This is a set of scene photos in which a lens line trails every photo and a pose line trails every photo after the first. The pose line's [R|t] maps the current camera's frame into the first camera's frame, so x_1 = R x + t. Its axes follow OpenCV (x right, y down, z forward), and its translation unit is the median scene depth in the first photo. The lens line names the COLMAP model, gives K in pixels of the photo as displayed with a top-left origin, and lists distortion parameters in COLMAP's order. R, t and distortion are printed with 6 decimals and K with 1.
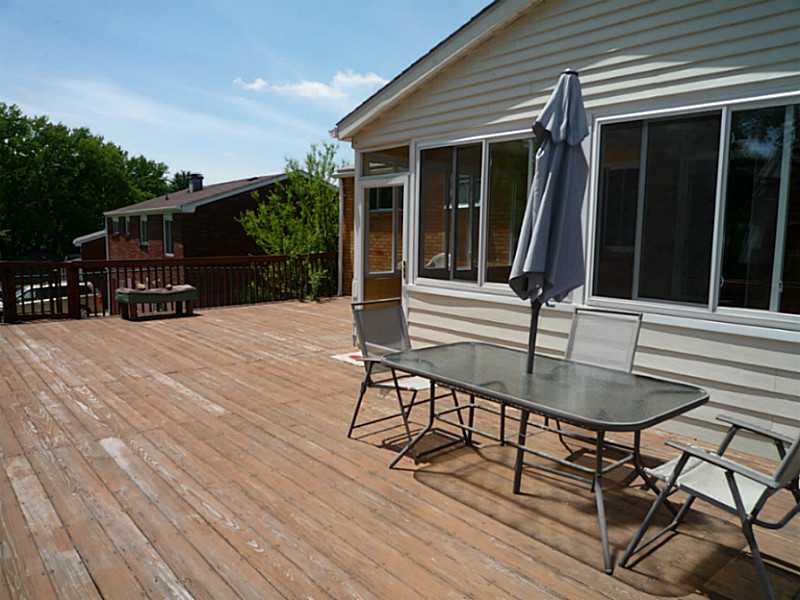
lens RADIAL K [[610.3, 0, 399.0], [0, 610.3, 299.8], [0, 0, 1]] dist [-0.017608, -0.016192]
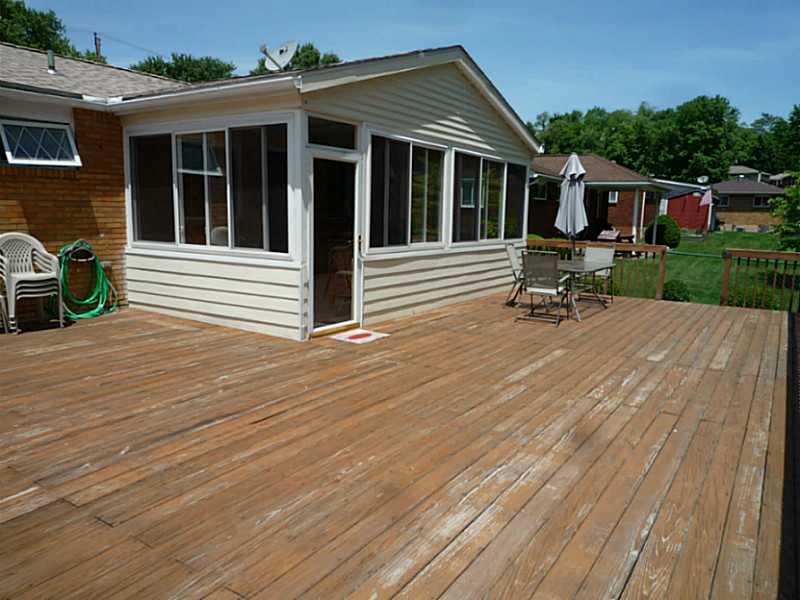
lens RADIAL K [[610.3, 0, 398.7], [0, 610.3, 299.9], [0, 0, 1]] dist [-0.017608, -0.016192]
pose [[-0.305896, -0.163177, 0.937977, -1.213075], [0.081592, 0.977085, 0.196590, -0.182764], [-0.948562, 0.136667, -0.285572, 1.463779]]
